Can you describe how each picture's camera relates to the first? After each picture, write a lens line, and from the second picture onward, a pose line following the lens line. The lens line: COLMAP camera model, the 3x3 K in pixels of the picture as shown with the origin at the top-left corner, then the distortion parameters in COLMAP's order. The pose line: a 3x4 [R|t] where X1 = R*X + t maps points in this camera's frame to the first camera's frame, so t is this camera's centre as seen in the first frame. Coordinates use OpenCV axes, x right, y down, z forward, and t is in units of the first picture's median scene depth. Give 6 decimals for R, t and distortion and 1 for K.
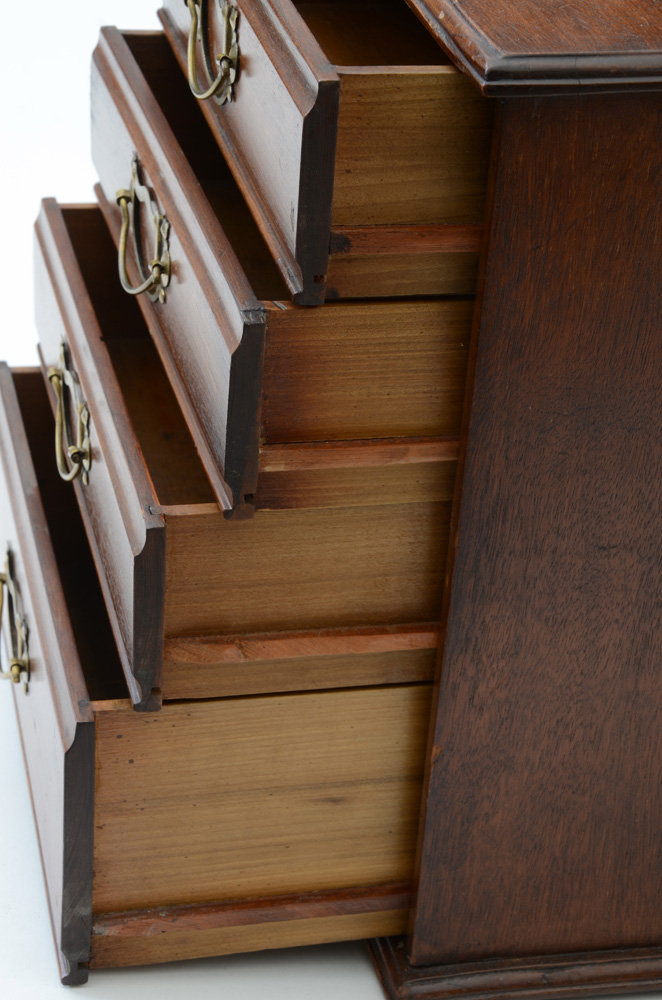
lens RADIAL K [[2285.2, 0, 327.4], [0, 2285.2, 510.4], [0, 0, 1]] dist [0.416108, 0.000000]
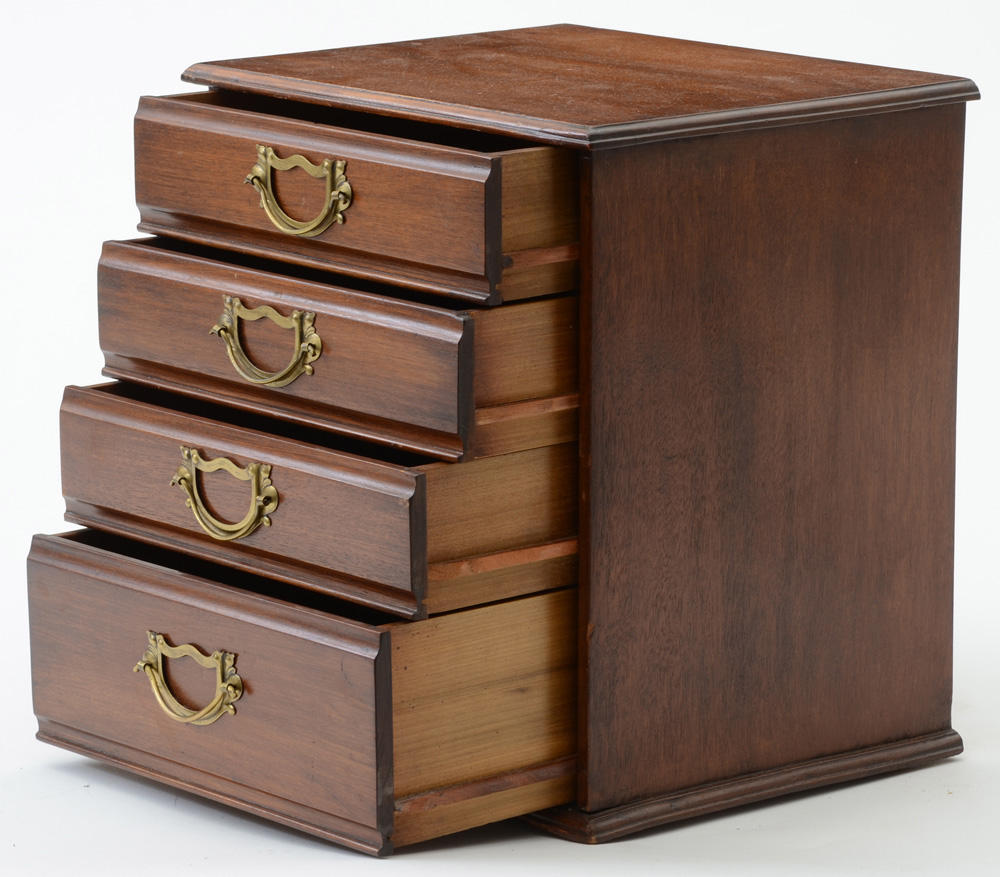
lens RADIAL K [[4718.2, 0, 500.3], [0, 4718.2, 434.8], [0, 0, 1]] dist [0.897670, 0.000000]
pose [[0.887001, -0.159121, 0.433486, -1.252966], [0.272061, 0.938601, -0.212157, 0.599252], [-0.373112, 0.306118, 0.875830, -1.575853]]
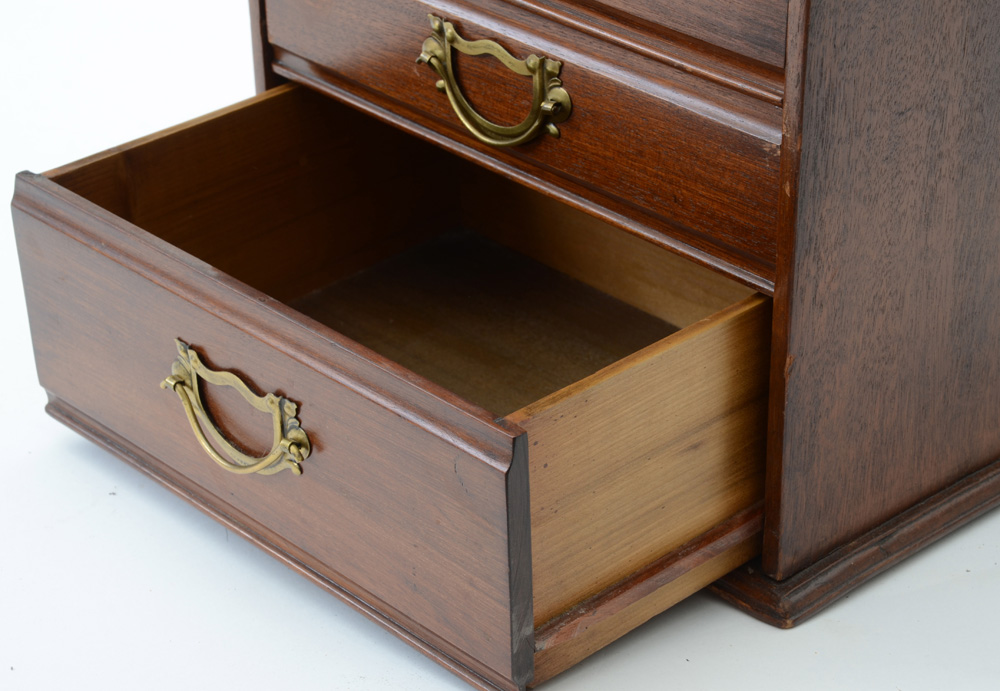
lens RADIAL K [[2525.2, 0, 469.5], [0, 2525.2, 352.1], [0, 0, 1]] dist [0.487379, 0.000000]
pose [[0.866851, -0.313426, 0.387729, -0.513758], [0.305785, 0.948470, 0.083062, -0.035971], [-0.393784, 0.046559, 0.918023, 0.022641]]
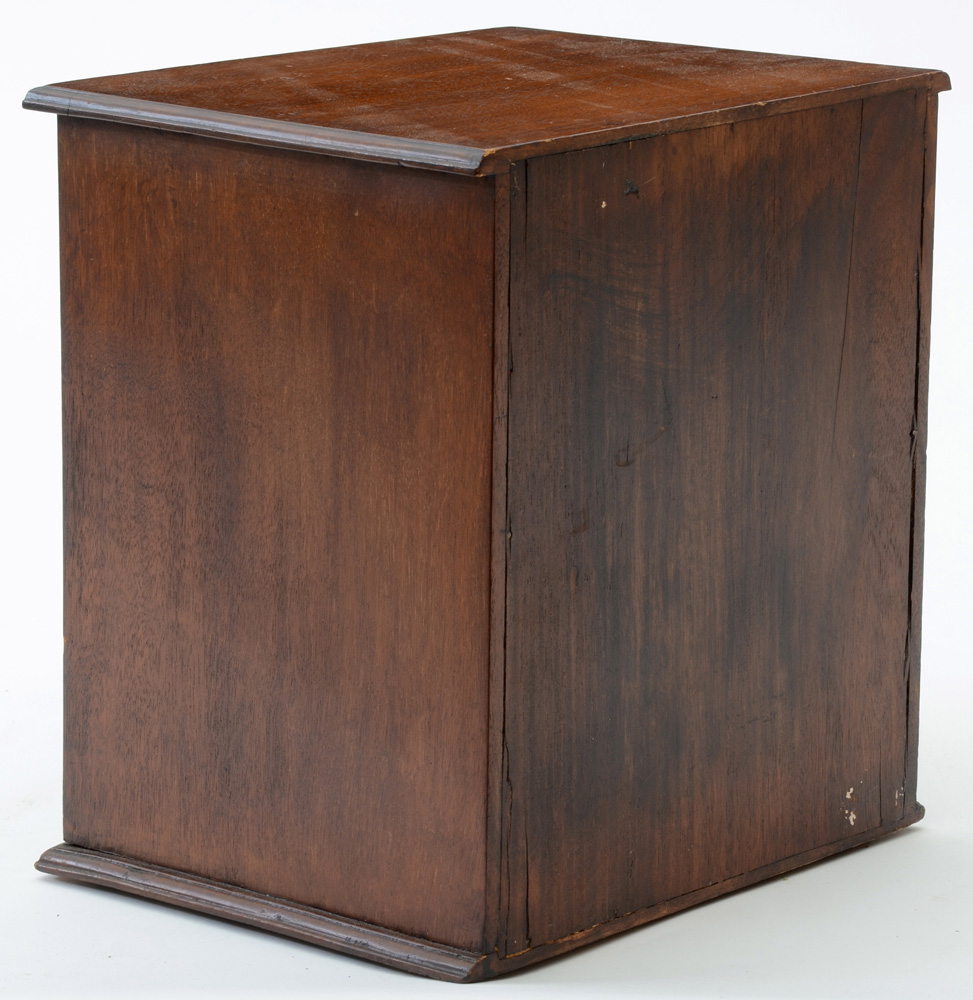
lens RADIAL K [[4909.7, 0, 486.2], [0, 4909.7, 501.9], [0, 0, 1]] dist [0.842172, 0.000000]
pose [[0.606839, 0.117402, -0.786106, 2.374412], [-0.355191, 0.924837, -0.136071, 0.327774], [0.711045, 0.361791, 0.602928, -0.533930]]
